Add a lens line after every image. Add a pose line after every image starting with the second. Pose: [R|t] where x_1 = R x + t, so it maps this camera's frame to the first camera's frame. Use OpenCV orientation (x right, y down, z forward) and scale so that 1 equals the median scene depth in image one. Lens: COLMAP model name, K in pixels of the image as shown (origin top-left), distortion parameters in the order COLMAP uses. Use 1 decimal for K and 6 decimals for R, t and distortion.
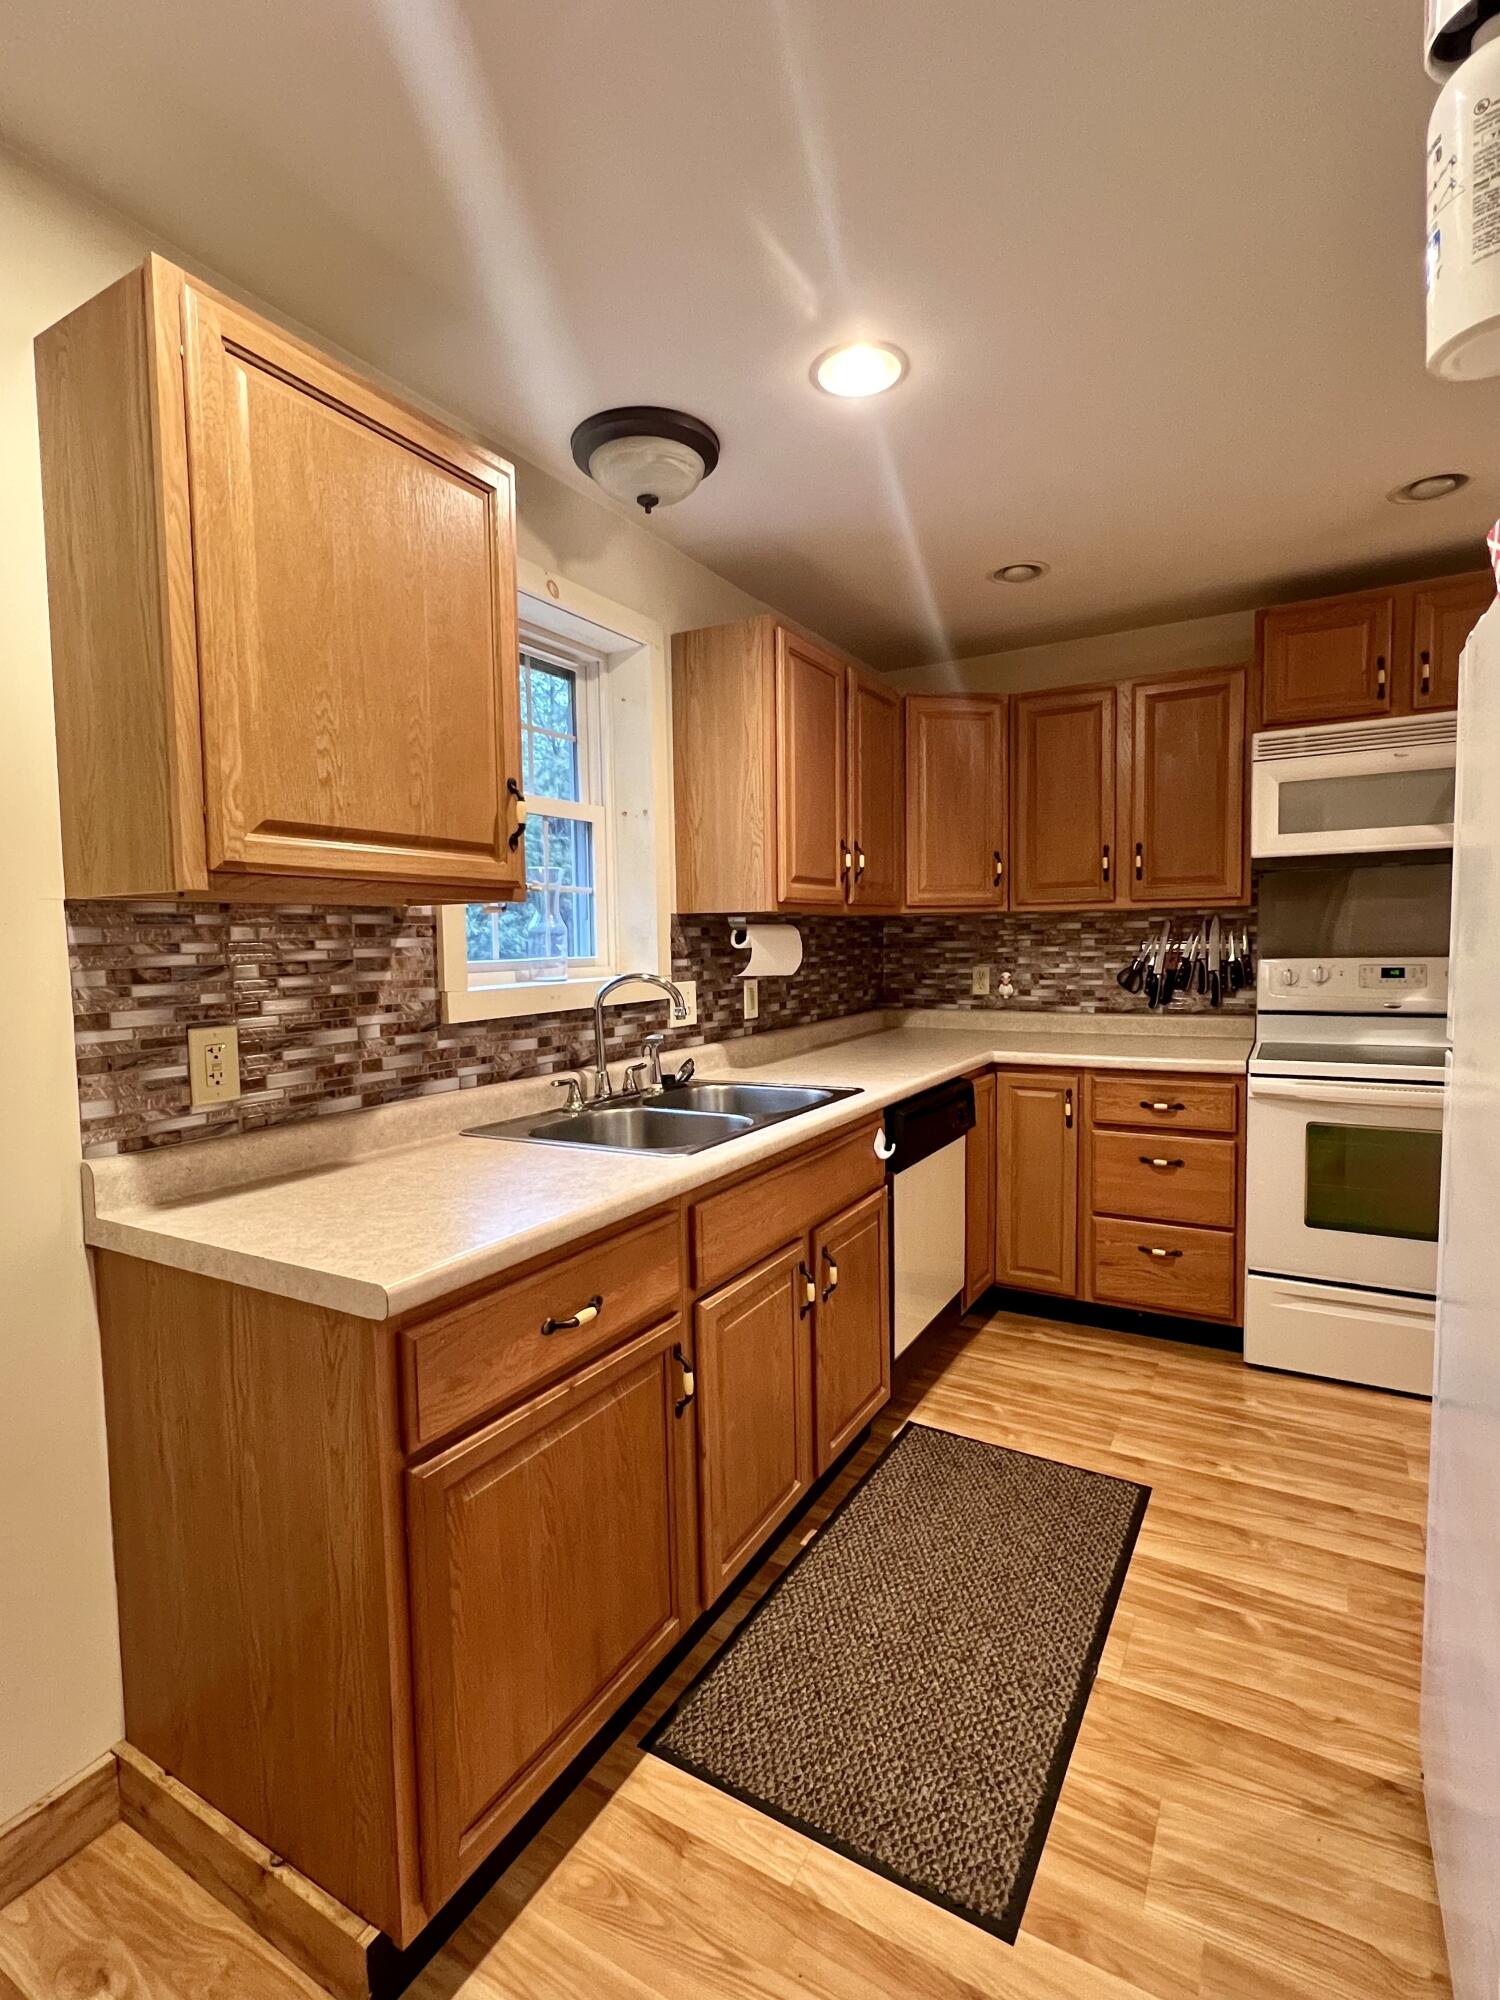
lens RADIAL K [[961.9, 0, 738.9], [0, 961.9, 997.8], [0, 0, 1]] dist [-0.005632, 0.000215]
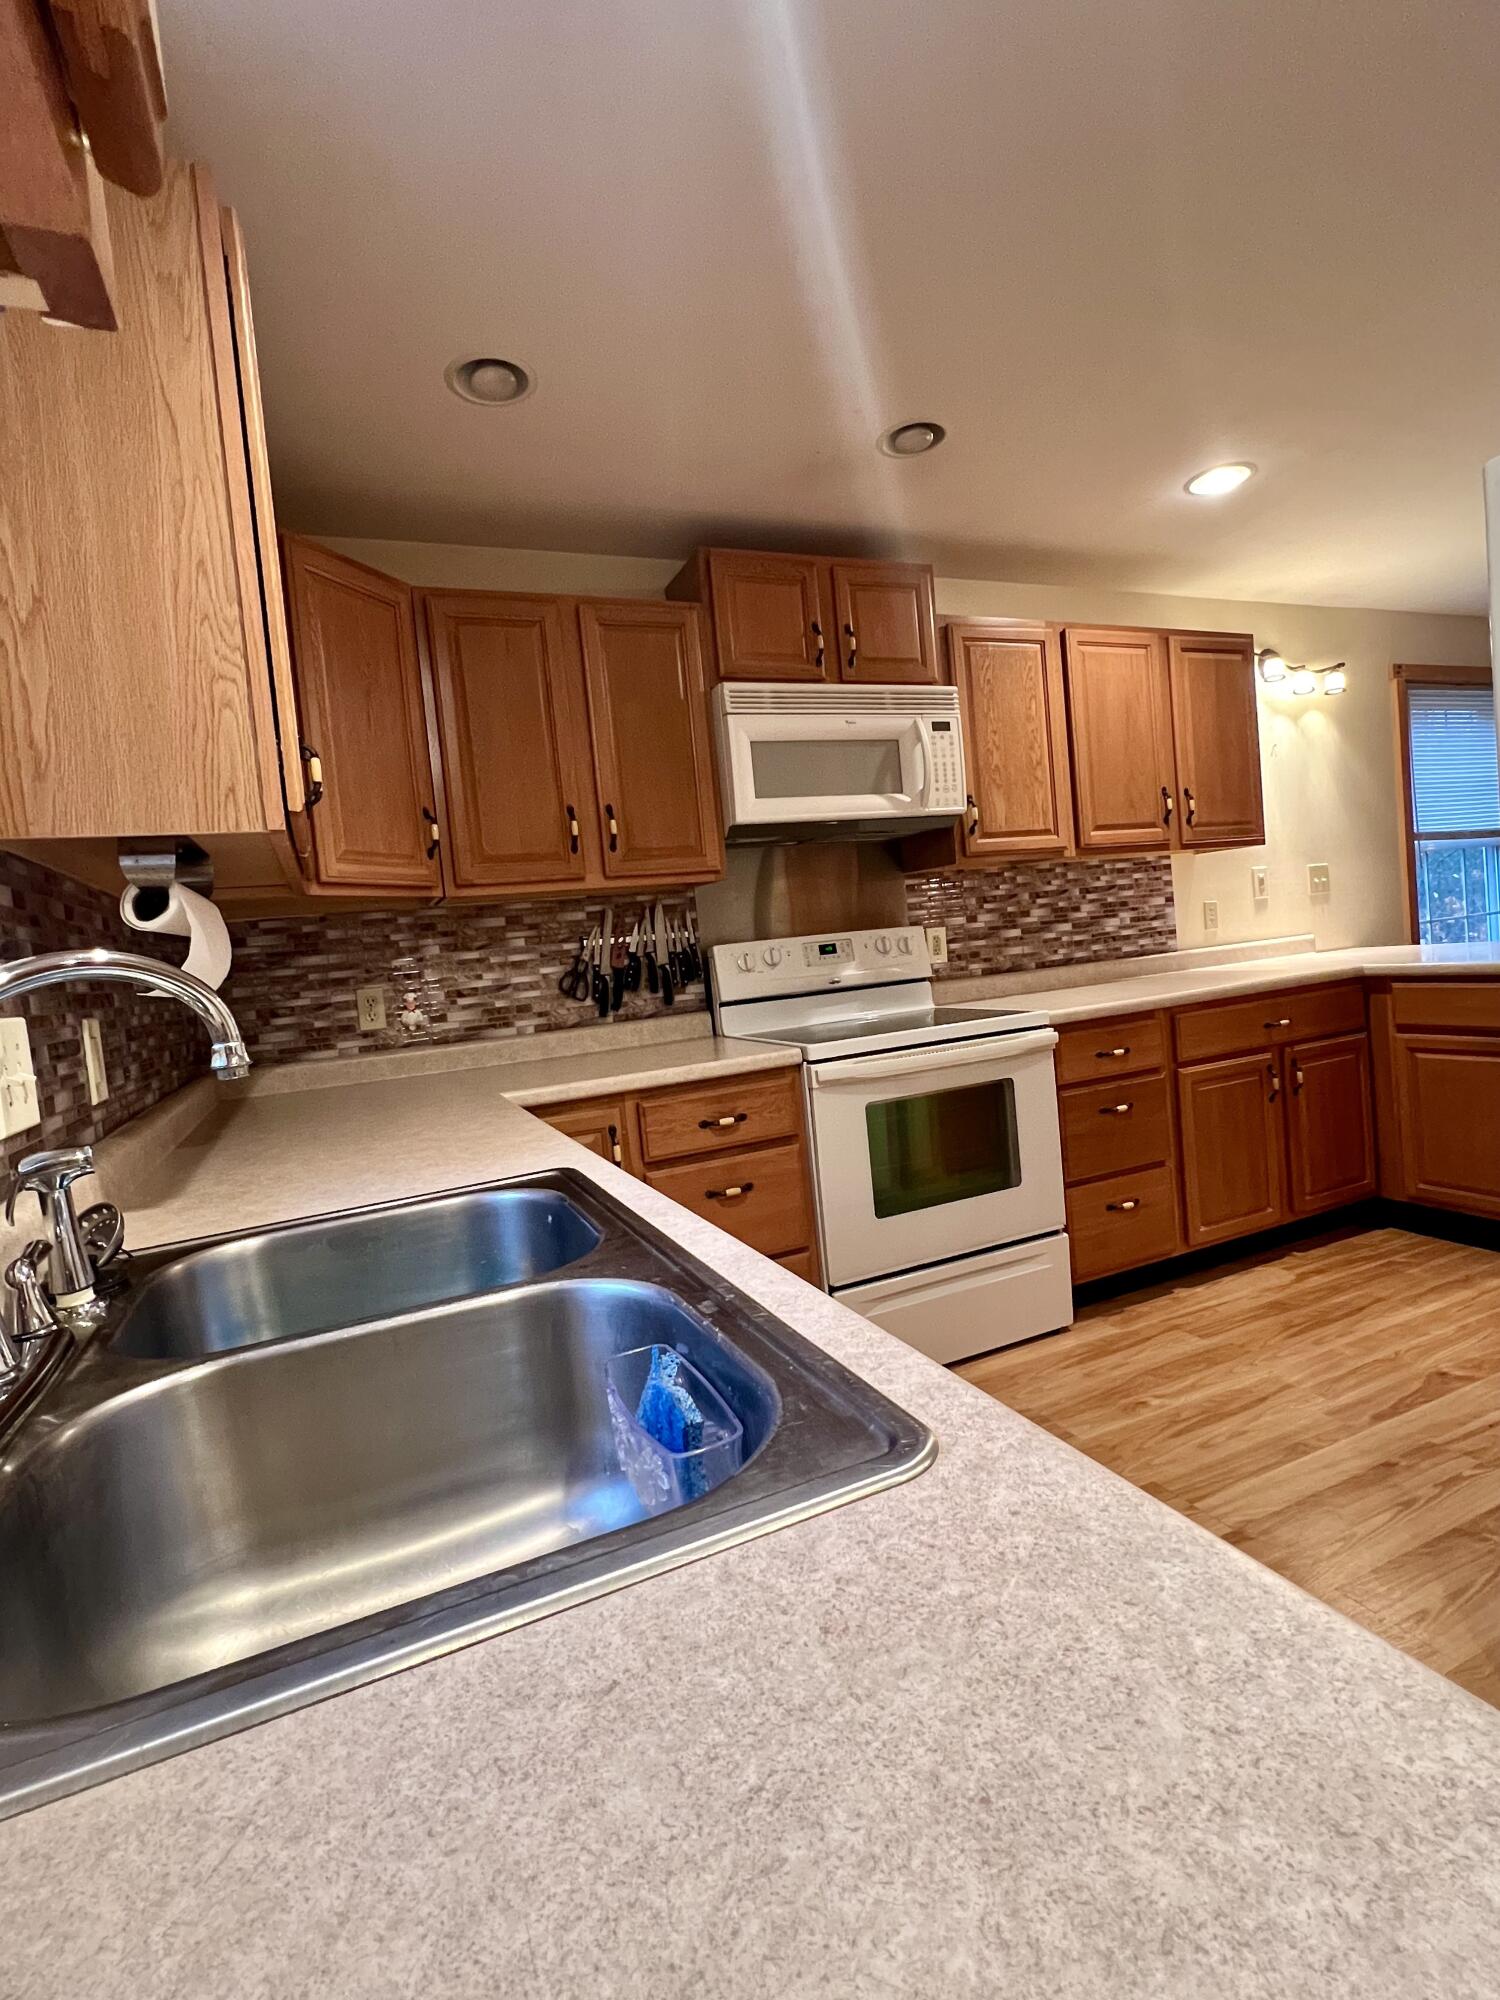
lens RADIAL K [[961.9, 0, 755.9], [0, 961.9, 997.5], [0, 0, 1]] dist [-0.005632, 0.000215]
pose [[0.590587, -0.080071, 0.802992, -0.151201], [0.136840, 0.990591, -0.001866, 0.013991], [-0.795287, 0.110984, 0.595987, 0.422193]]
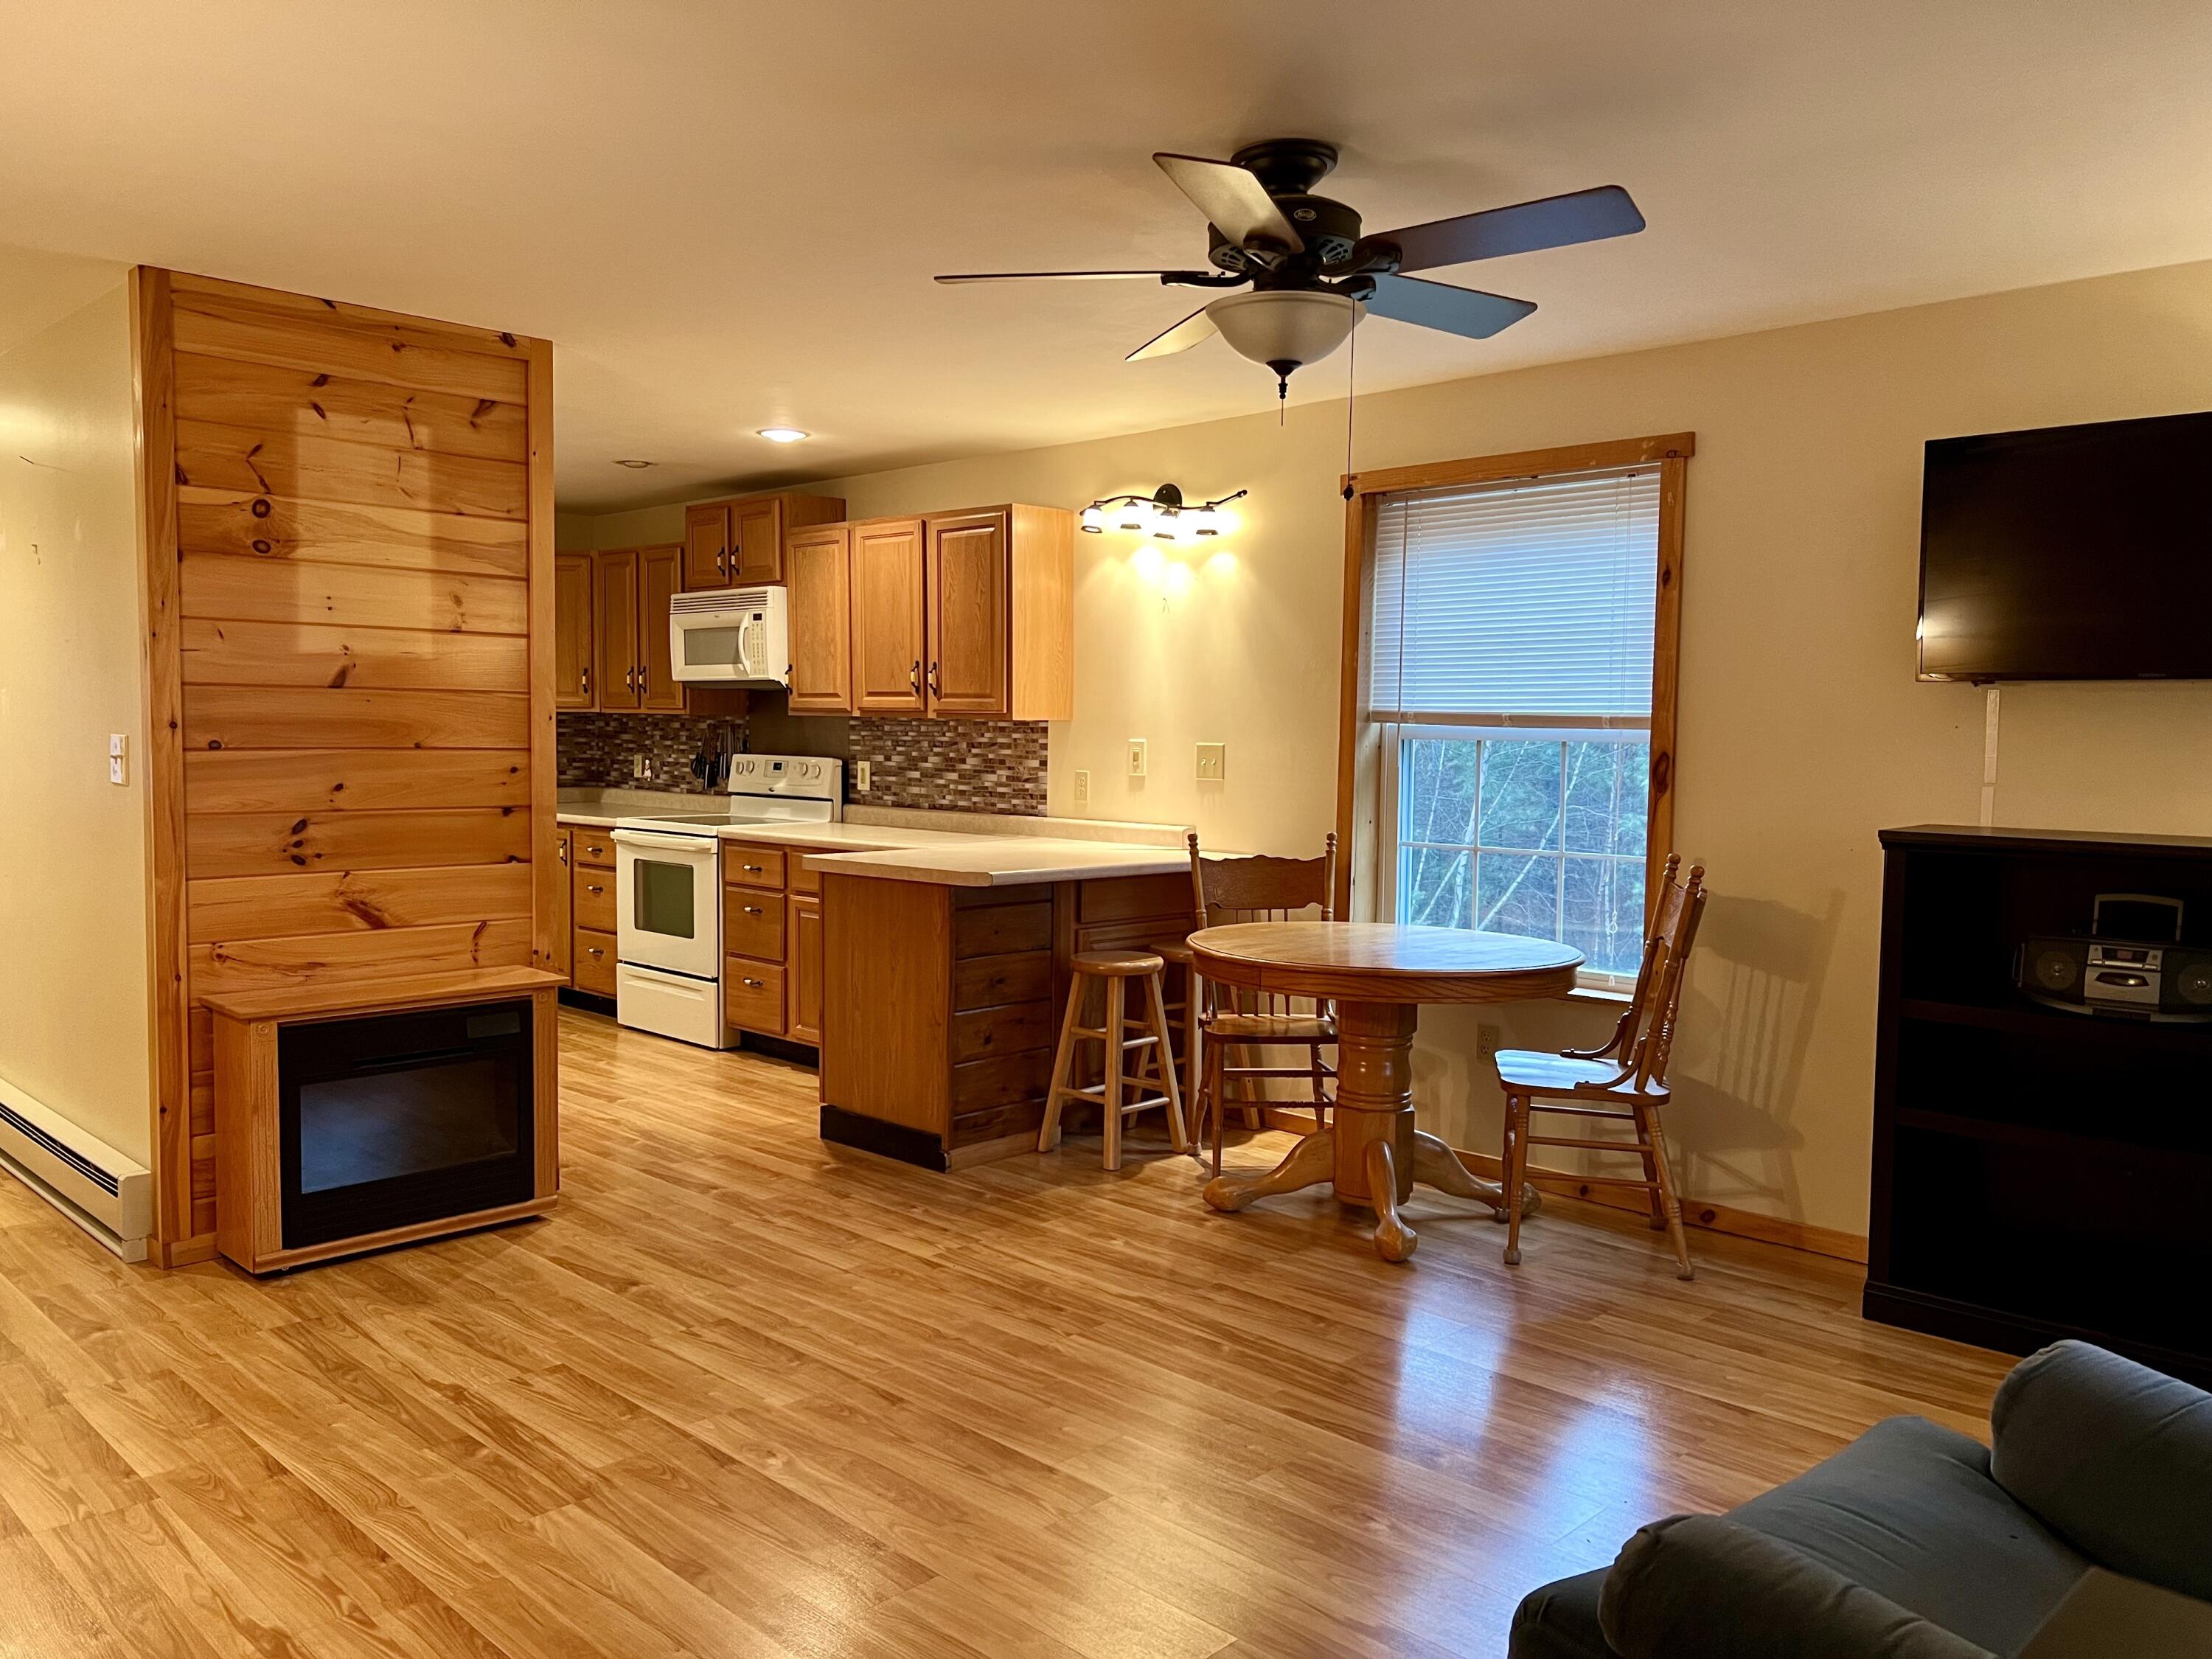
lens RADIAL K [[1664.5, 0, 1124.2], [0, 1664.5, 826.9], [0, 0, 1]] dist [0.045530, -0.034646]
pose [[0.970837, 0.048730, -0.234737, 1.559618], [-0.049319, 0.998777, 0.003364, 0.025701], [0.234614, 0.008311, 0.972053, -1.096083]]
